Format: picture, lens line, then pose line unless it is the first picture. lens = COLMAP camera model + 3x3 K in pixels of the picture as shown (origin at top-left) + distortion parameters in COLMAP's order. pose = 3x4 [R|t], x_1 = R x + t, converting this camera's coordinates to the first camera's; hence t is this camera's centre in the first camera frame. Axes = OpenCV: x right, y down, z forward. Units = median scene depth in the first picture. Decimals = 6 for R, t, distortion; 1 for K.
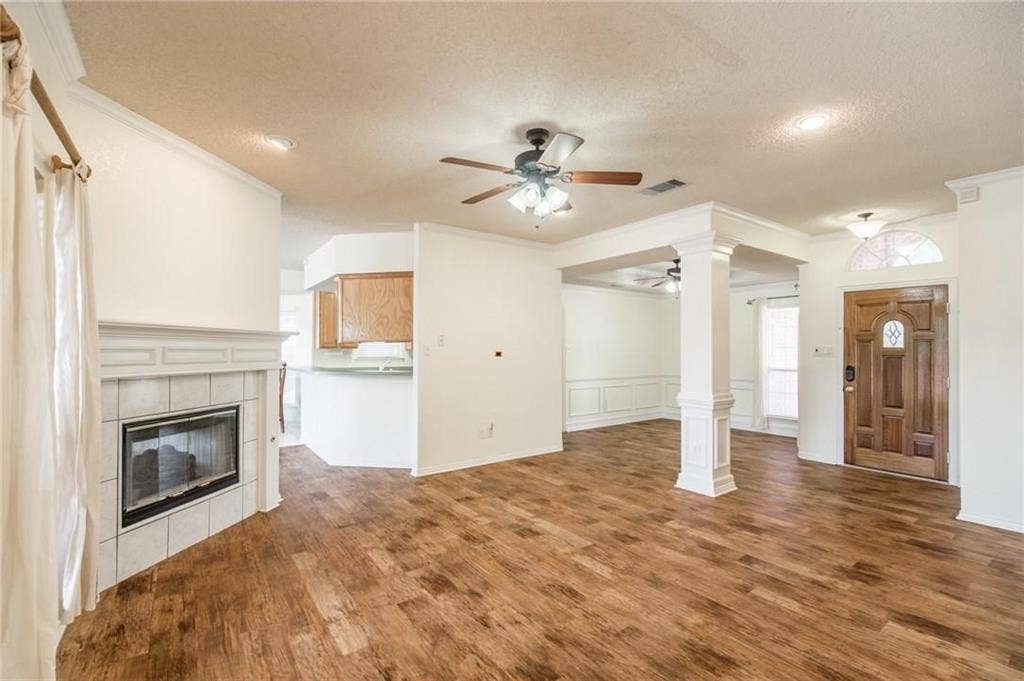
lens RADIAL K [[453.2, 0, 531.1], [0, 453.2, 345.1], [0, 0, 1]] dist [-0.002888, -0.001215]
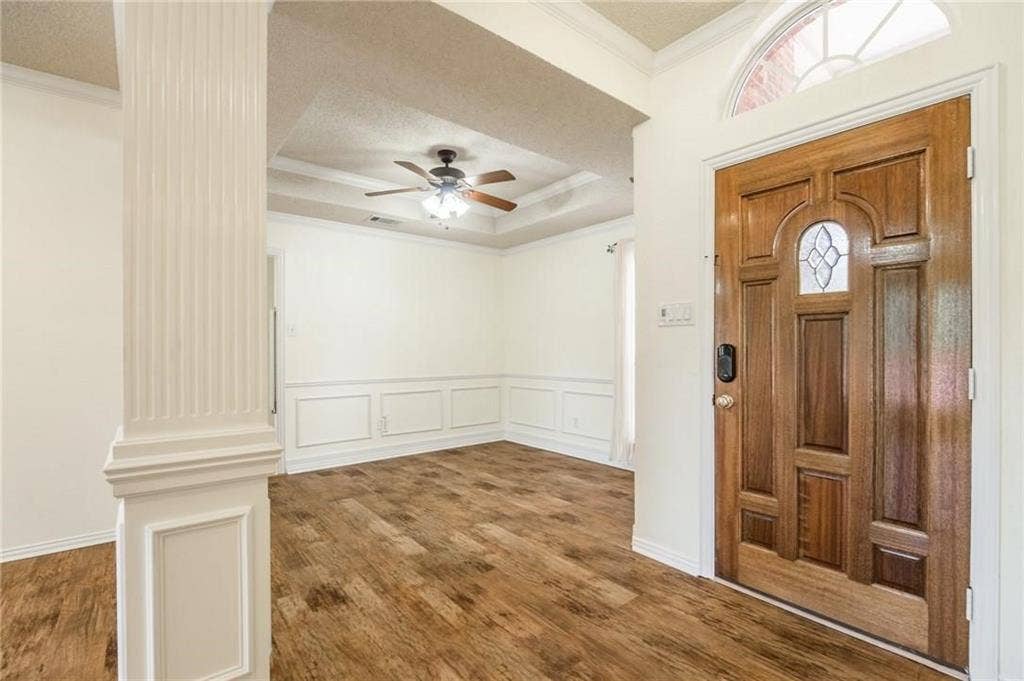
lens RADIAL K [[465.6, 0, 513.4], [0, 465.6, 352.6], [0, 0, 1]] dist [-0.004147, -0.000665]
pose [[0.999855, -0.006063, 0.015940, 0.739384], [0.005837, 0.999883, 0.014150, 0.067320], [-0.016024, -0.014055, 0.999773, 0.846833]]
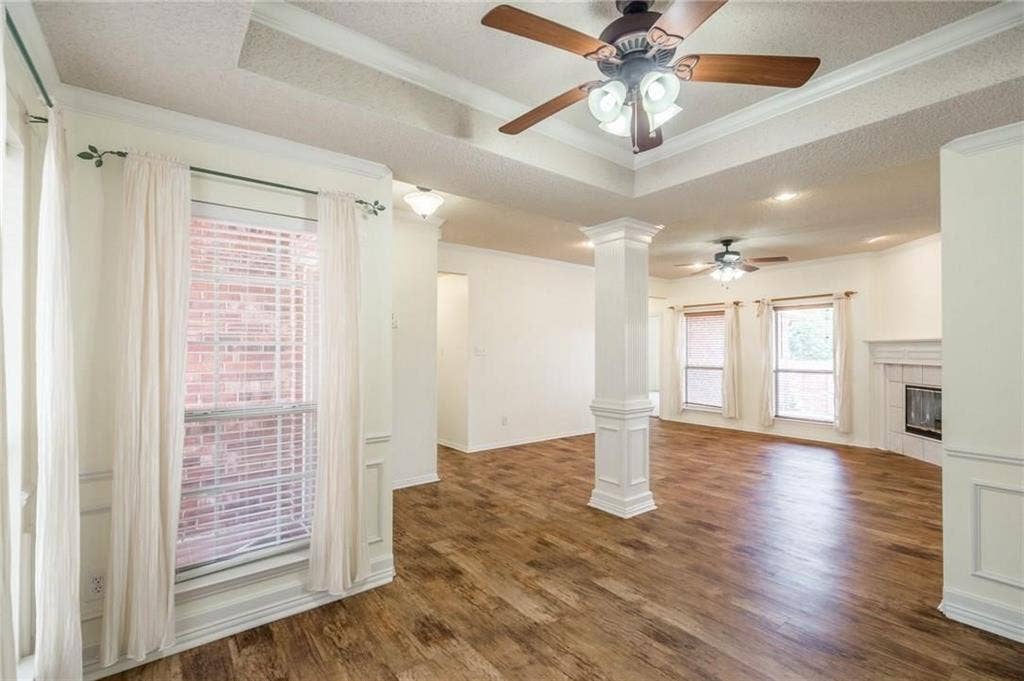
lens RADIAL K [[459.4, 0, 520.8], [0, 459.4, 348.3], [0, 0, 1]] dist [-0.000001, -0.000460]
pose [[-0.999975, -0.002729, -0.006500, 0.736294], [-0.002643, 0.999909, -0.013210, 0.021447], [0.006535, -0.013192, -0.999892, 2.378436]]
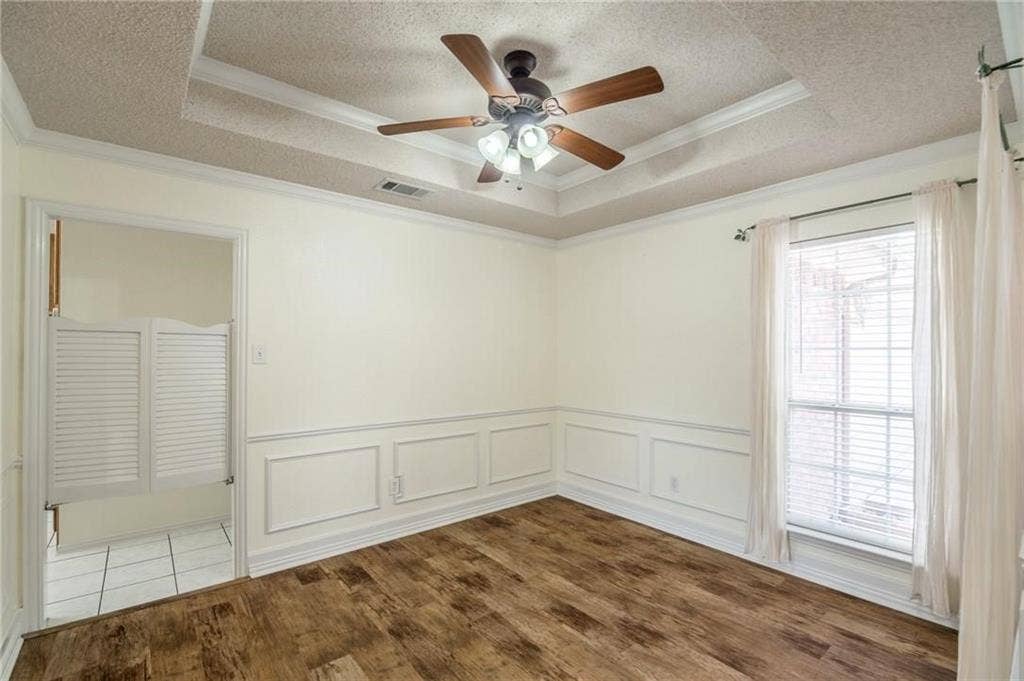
lens RADIAL K [[459.4, 0, 520.8], [0, 459.4, 348.3], [0, 0, 1]] dist [-0.000001, -0.000460]
pose [[0.999402, -0.001824, 0.034526, 0.590634], [0.001912, 0.999995, -0.002533, 0.013291], [-0.034521, 0.002598, 0.999401, 1.293253]]
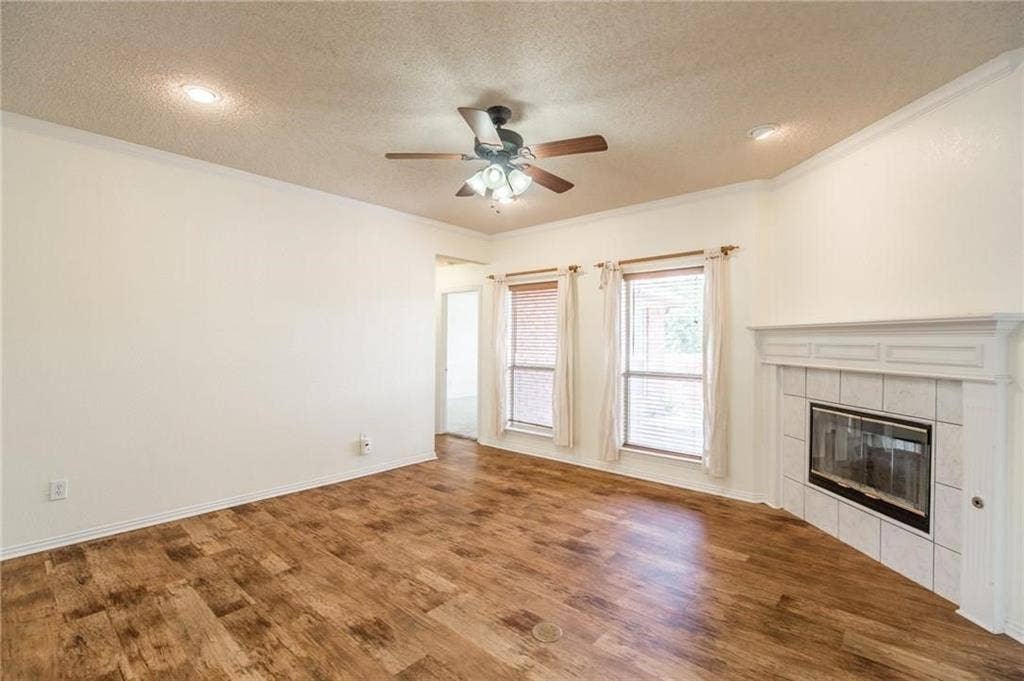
lens RADIAL K [[457.0, 0, 531.8], [0, 457.0, 344.1], [0, 0, 1]] dist [-0.001240, -0.000327]
pose [[-0.977703, -0.008250, -0.209832, 0.114277], [-0.007578, 0.999963, -0.004006, 0.013387], [0.209857, -0.002326, -0.977729, 1.548224]]
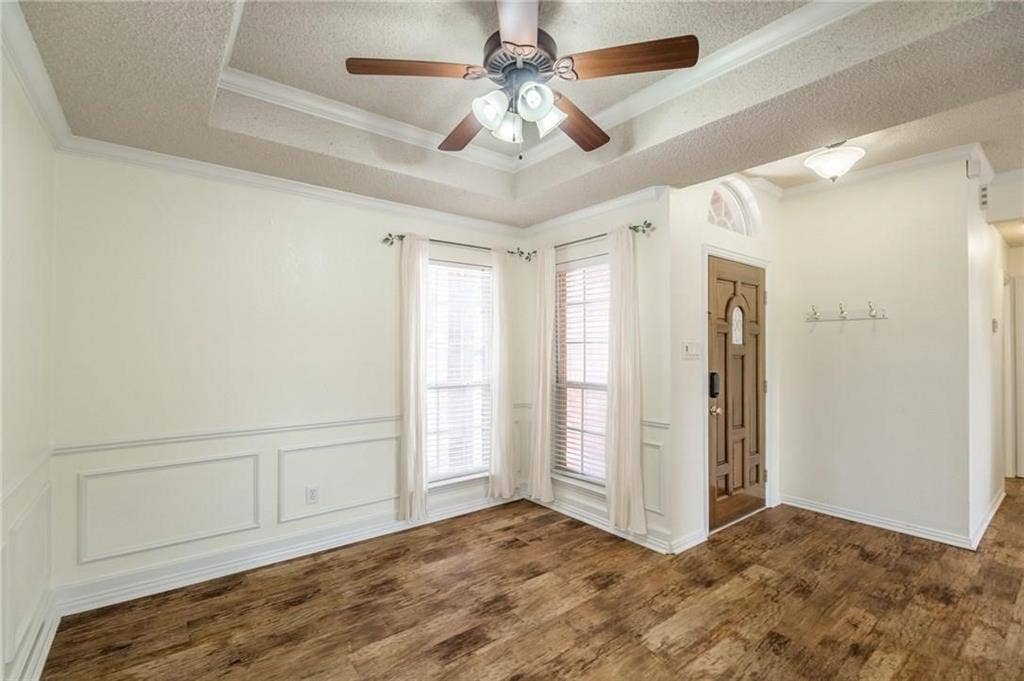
lens RADIAL K [[454.5, 0, 501.0], [0, 454.5, 342.5], [0, 0, 1]] dist [-0.005879, -0.001158]
pose [[0.010397, 0.003971, 0.999938, 0.098869], [-0.010996, 0.999932, -0.003857, 0.012932], [-0.999885, -0.010955, 0.010440, 1.908356]]
